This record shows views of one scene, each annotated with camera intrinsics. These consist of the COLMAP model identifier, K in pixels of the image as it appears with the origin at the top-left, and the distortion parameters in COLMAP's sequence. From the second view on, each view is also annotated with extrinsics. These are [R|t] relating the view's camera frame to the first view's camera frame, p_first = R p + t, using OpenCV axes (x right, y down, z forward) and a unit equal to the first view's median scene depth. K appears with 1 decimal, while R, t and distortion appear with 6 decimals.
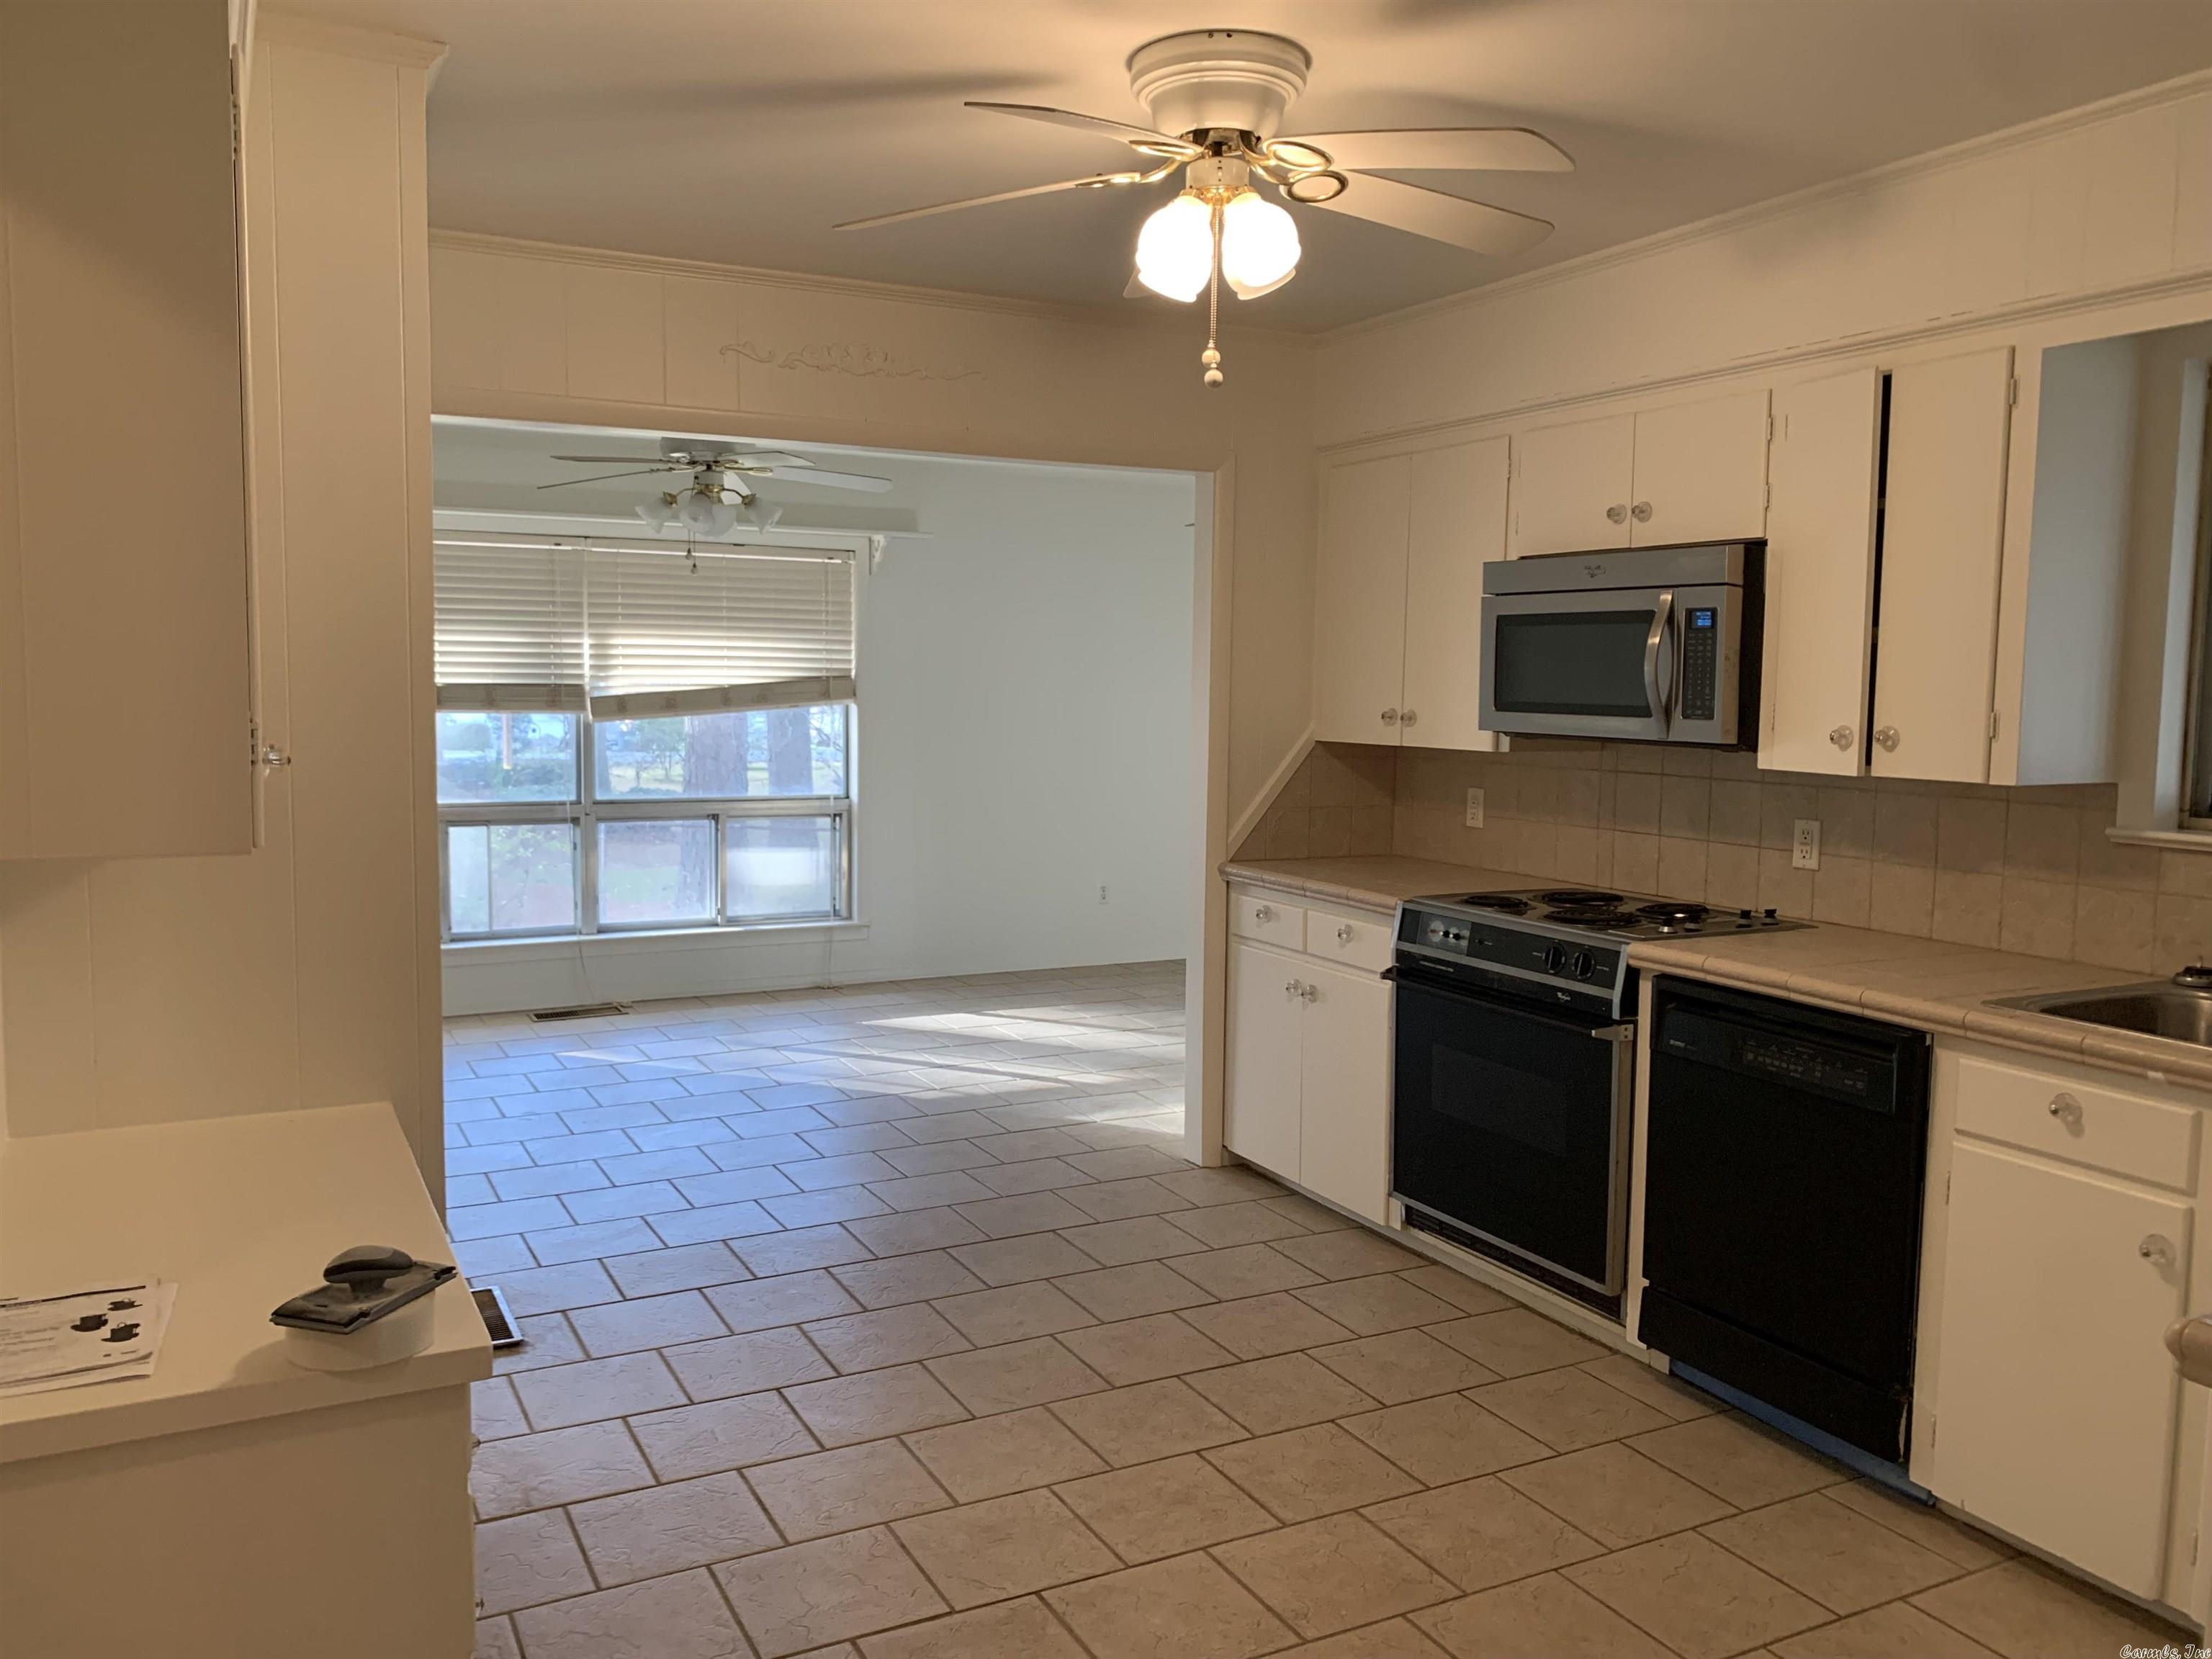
lens RADIAL K [[1708.2, 0, 1091.0], [0, 1708.2, 824.1], [0, 0, 1]] dist [0.059677, -0.082818]
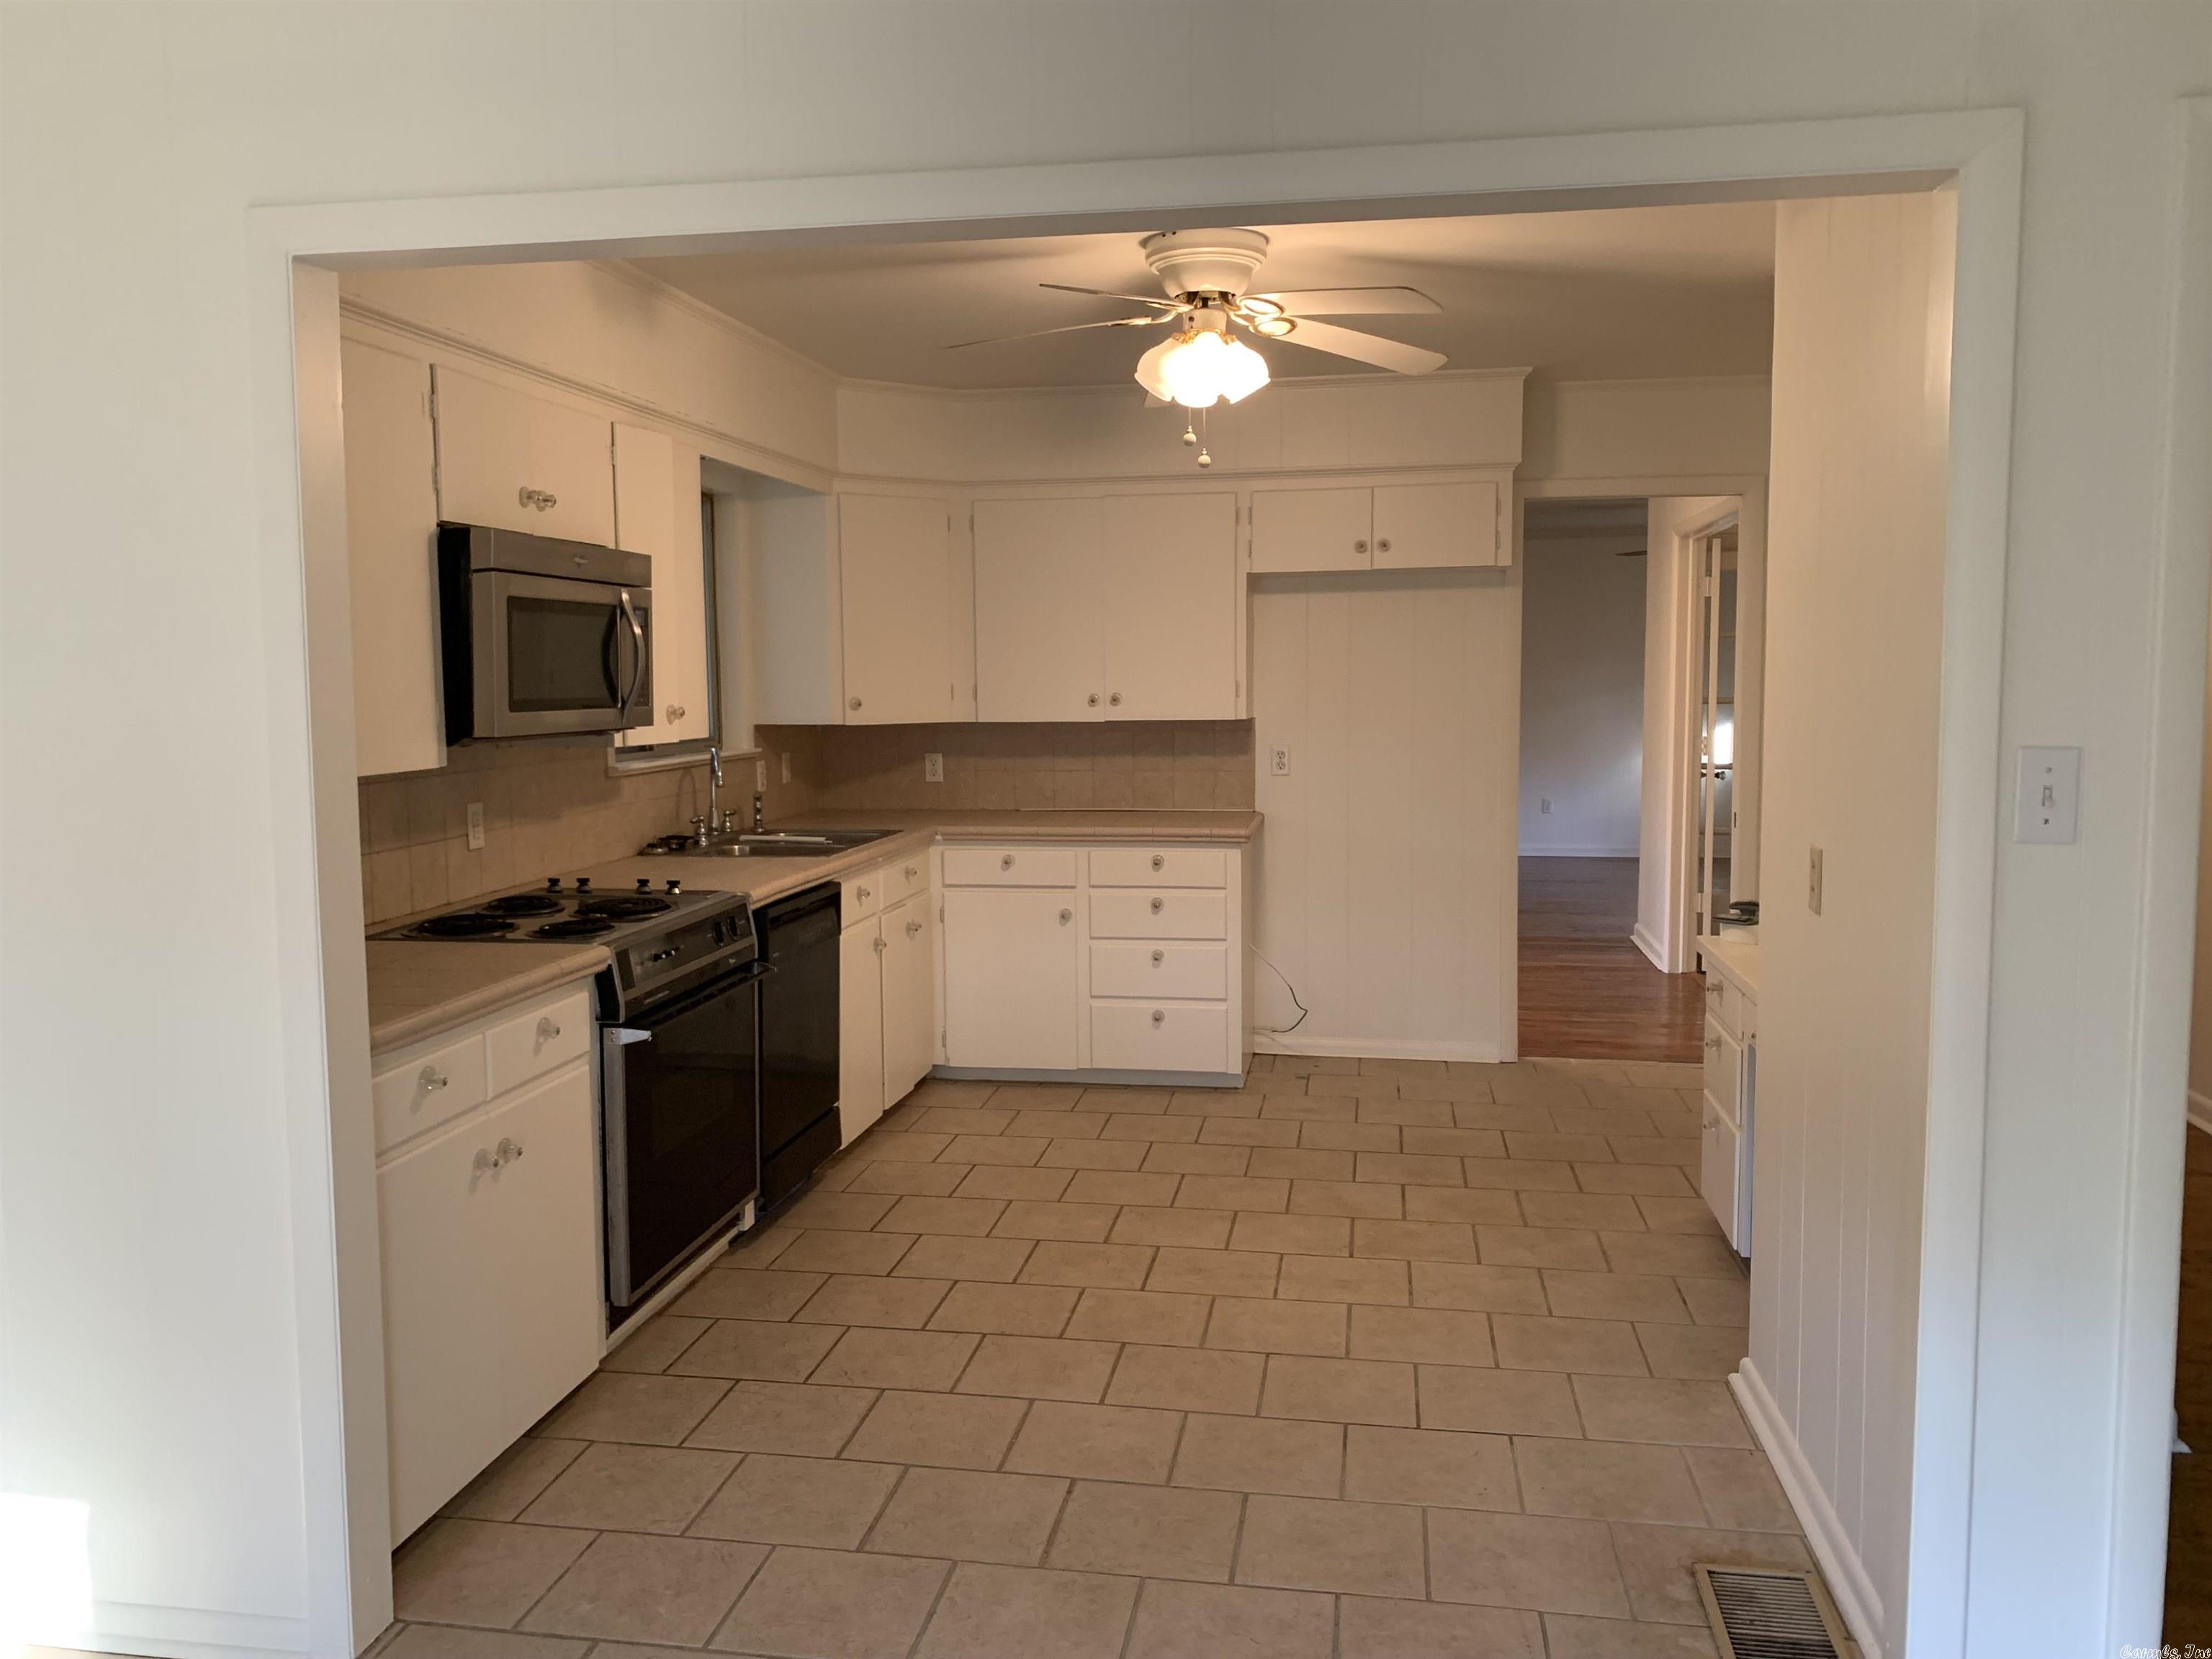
lens RADIAL K [[1708.2, 0, 1091.0], [0, 1708.2, 824.1], [0, 0, 1]] dist [0.059677, -0.082818]
pose [[-0.802628, -0.058747, 0.593579, -0.685308], [0.053856, 0.983936, 0.170204, -0.196966], [-0.594043, 0.168578, -0.786571, 2.125381]]
